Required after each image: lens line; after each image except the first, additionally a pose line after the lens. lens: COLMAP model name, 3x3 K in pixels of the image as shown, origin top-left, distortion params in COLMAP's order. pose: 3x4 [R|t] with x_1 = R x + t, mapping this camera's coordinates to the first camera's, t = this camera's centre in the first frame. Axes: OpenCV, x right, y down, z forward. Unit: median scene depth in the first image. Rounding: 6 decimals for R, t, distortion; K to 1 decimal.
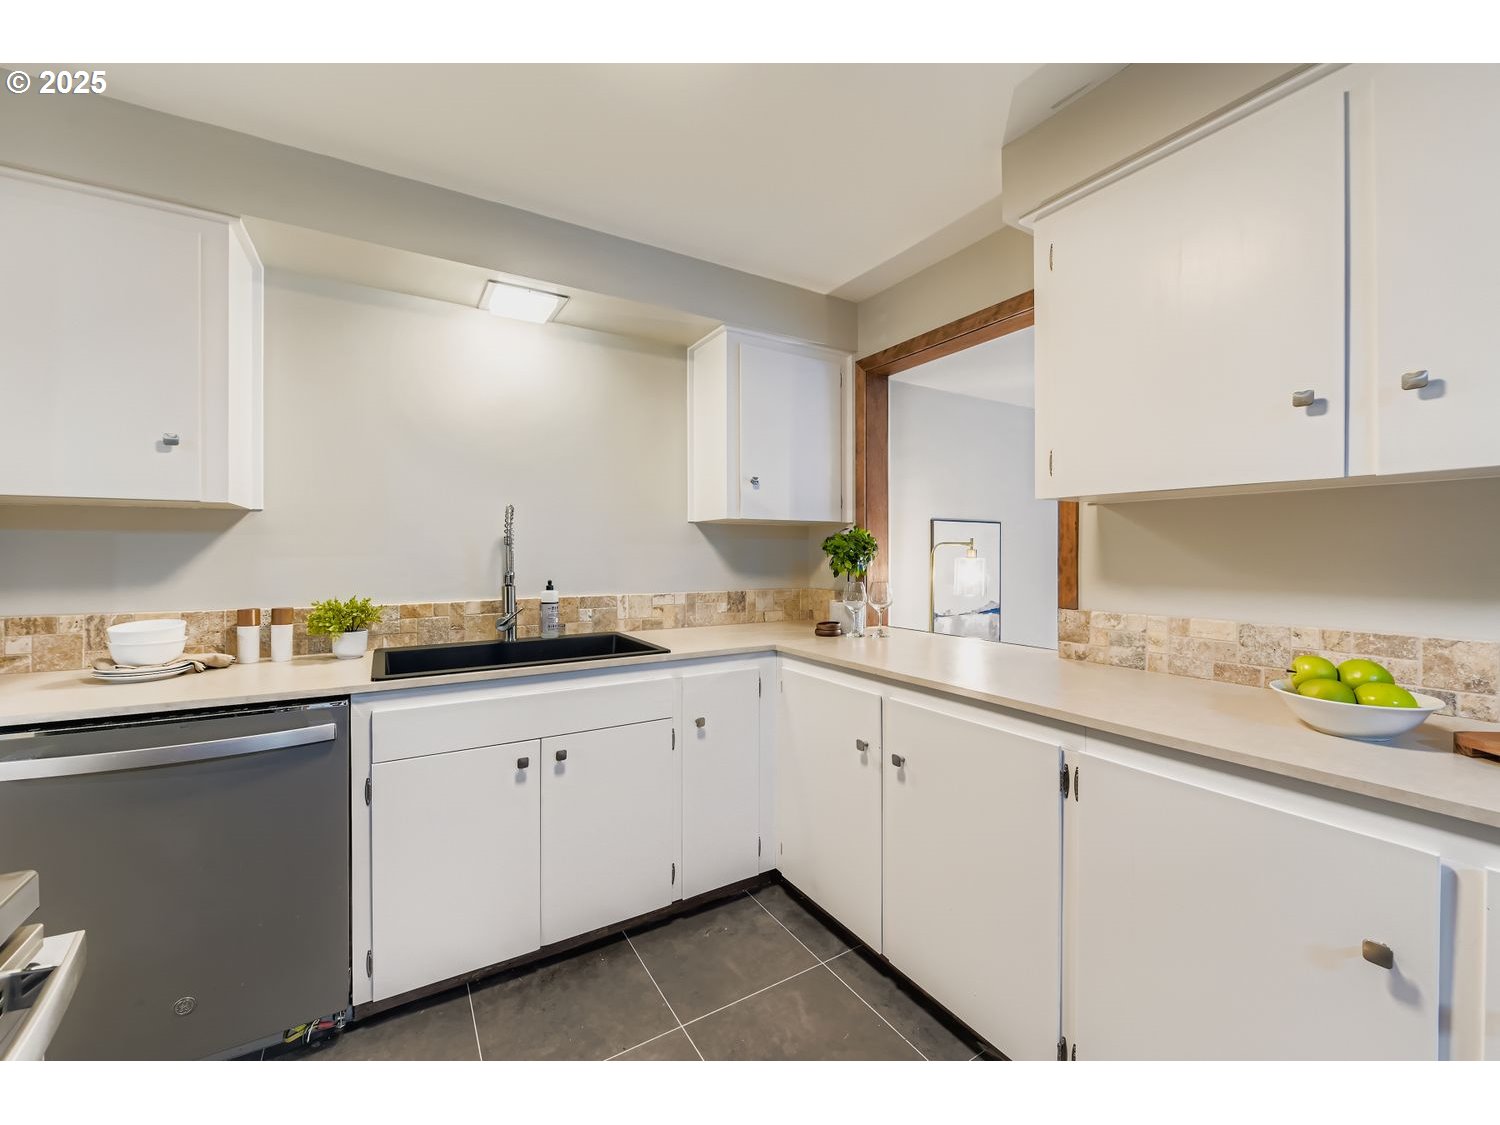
lens RADIAL K [[607.6, 0, 749.3], [0, 607.6, 559.5], [0, 0, 1]] dist [-0.004889, 0.000372]
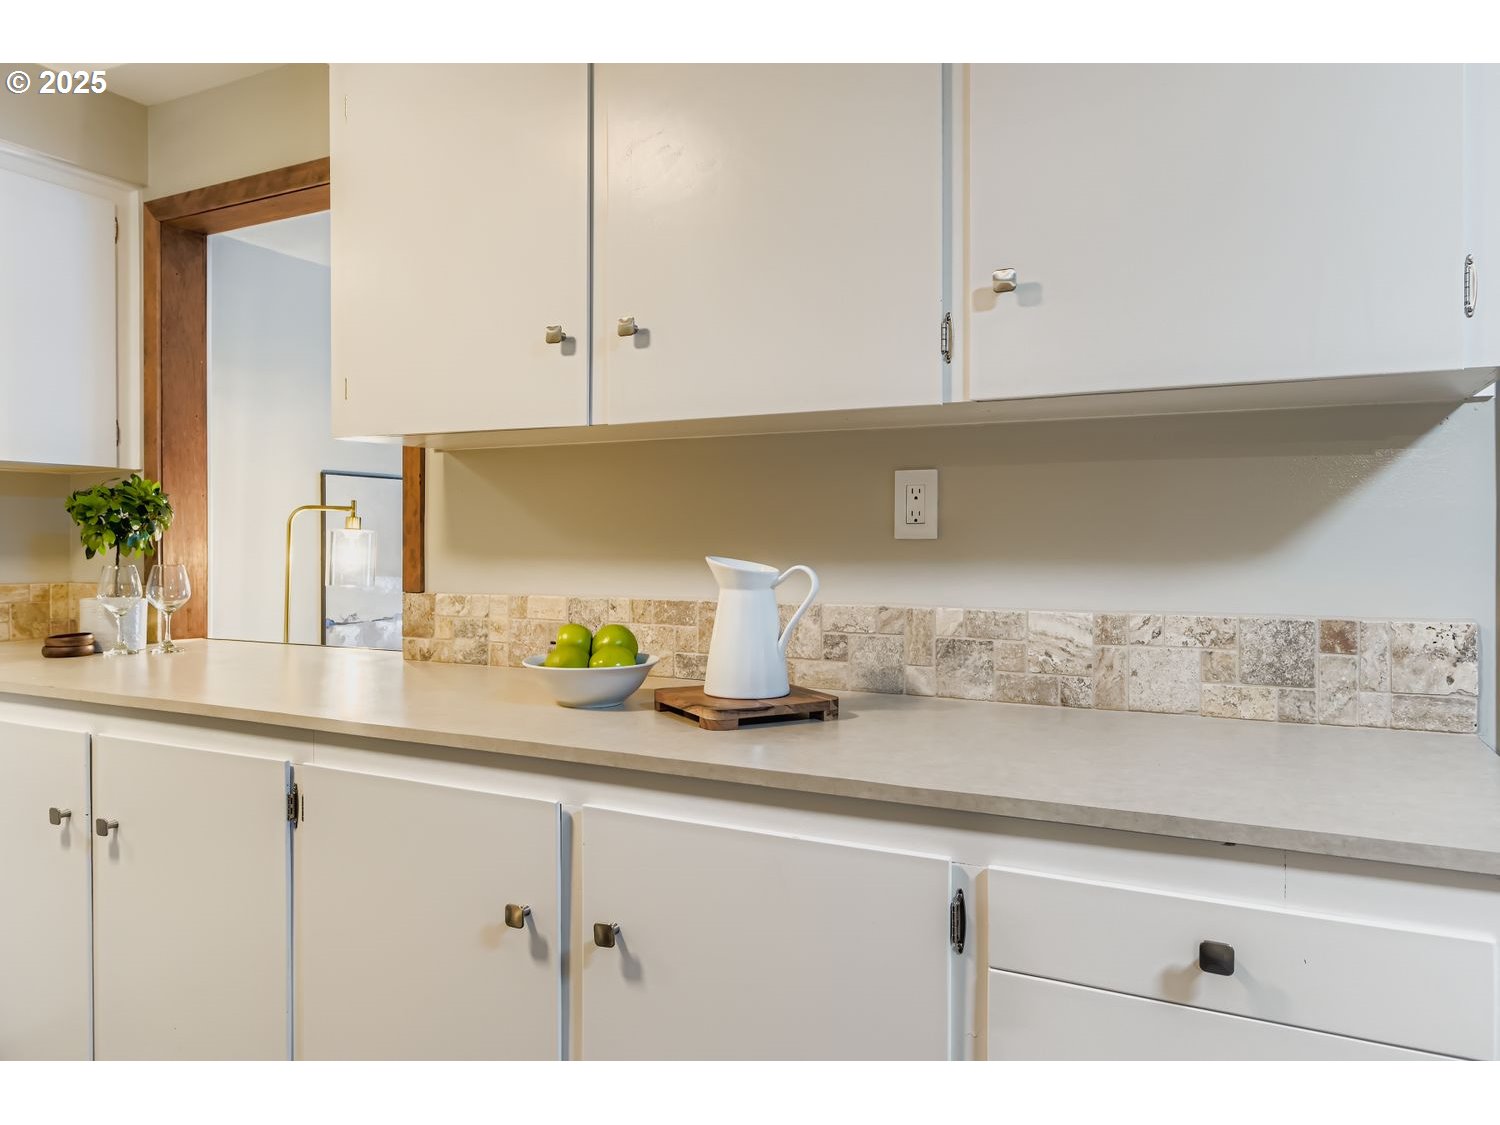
lens RADIAL K [[1010.3, 0, 752.0], [0, 1010.3, 551.4], [0, 0, 1]] dist [0.001975, -0.000493]
pose [[0.848875, -0.005842, 0.528562, 0.226252], [0.005215, 0.999983, 0.002677, 0.030490], [-0.528568, 0.000484, 0.848891, -0.250257]]
